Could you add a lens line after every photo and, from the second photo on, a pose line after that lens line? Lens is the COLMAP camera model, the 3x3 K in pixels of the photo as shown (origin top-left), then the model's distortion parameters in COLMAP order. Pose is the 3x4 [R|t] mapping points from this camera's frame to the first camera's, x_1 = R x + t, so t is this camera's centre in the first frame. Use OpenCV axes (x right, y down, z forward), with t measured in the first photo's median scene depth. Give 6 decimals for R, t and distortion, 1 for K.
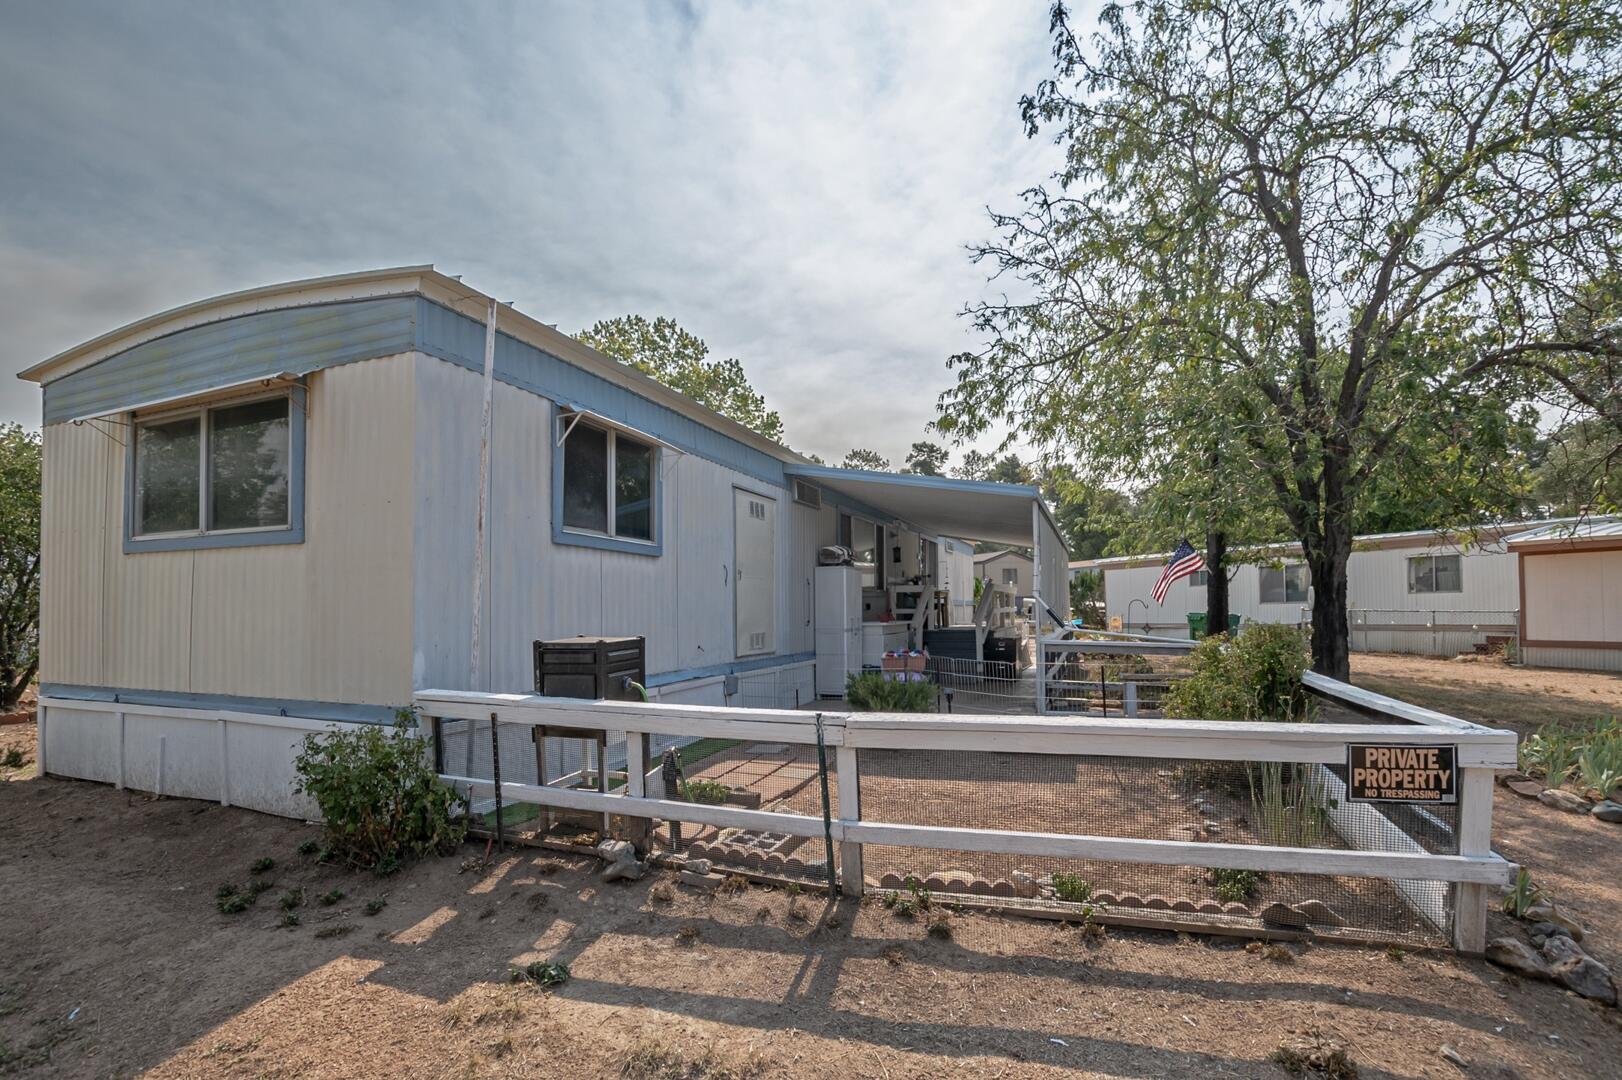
lens RADIAL K [[713.0, 0, 811.0], [0, 713.0, 540.0], [0, 0, 1]] dist [-0.000004, 0.000094]
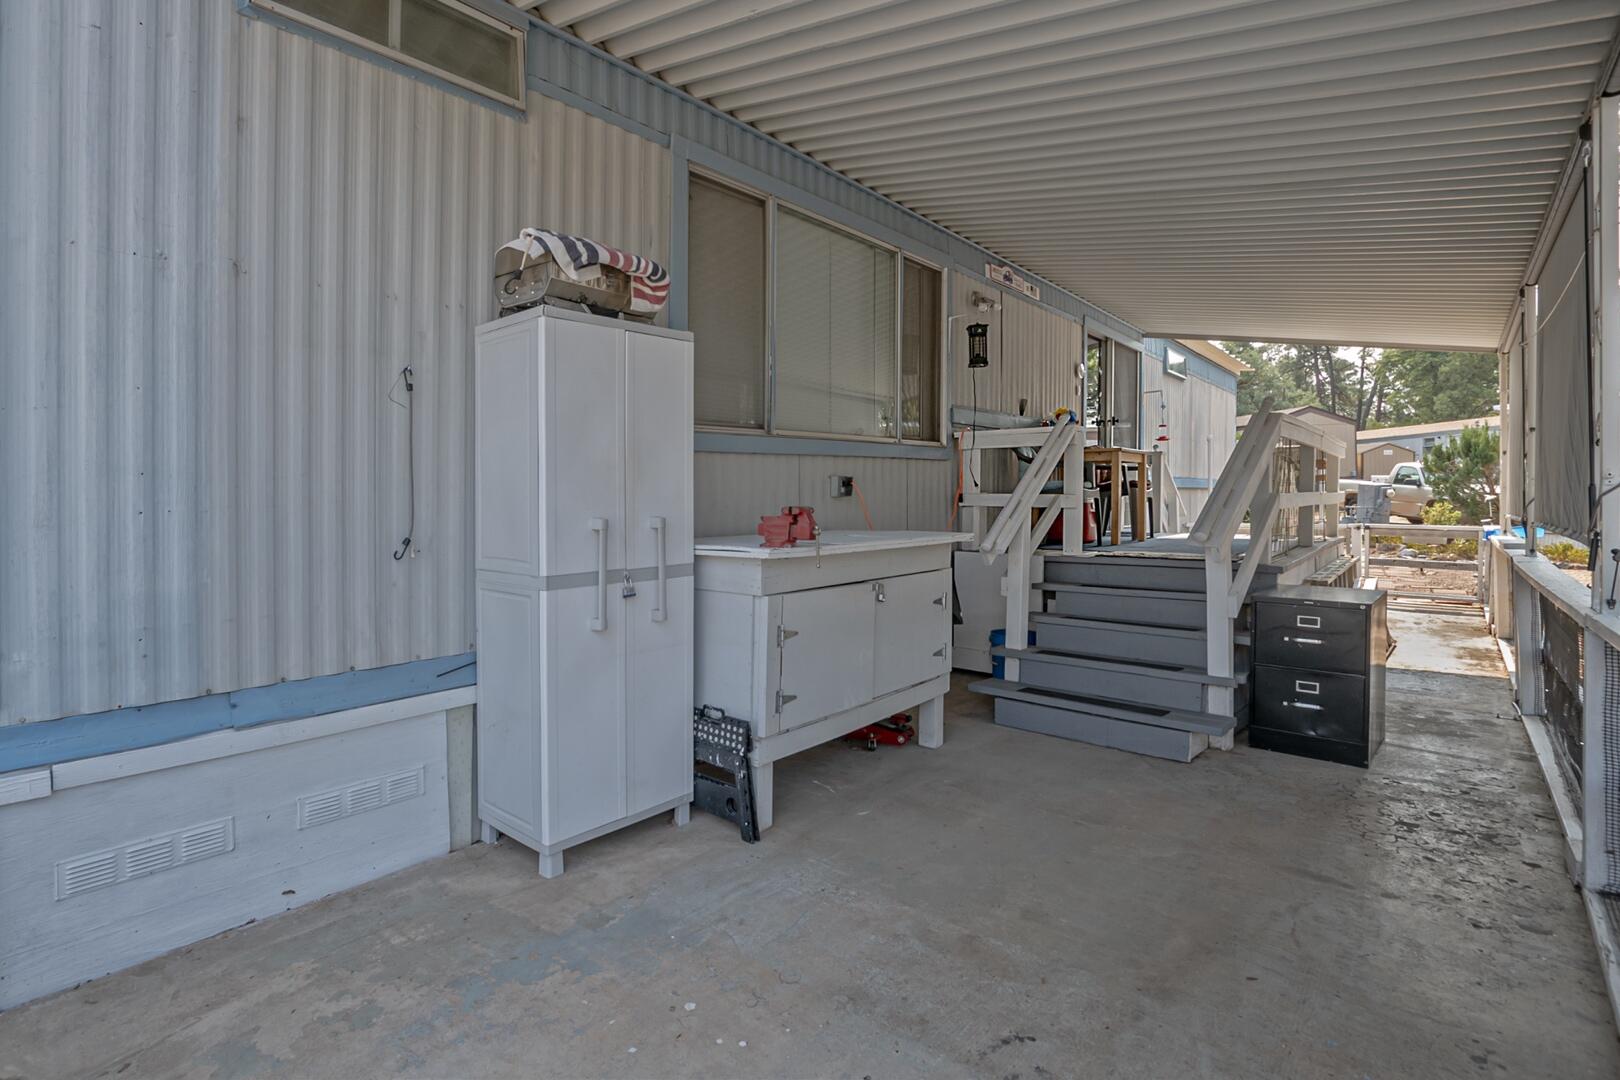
lens RADIAL K [[712.1, 0, 810.0], [0, 712.1, 540.0], [0, 0, 1]] dist [-0.000004, 0.000094]
pose [[0.949636, 0.016666, -0.312911, 0.154051], [0.030609, 0.988876, 0.145562, 0.062955], [0.311856, -0.147809, 0.938562, 0.621961]]
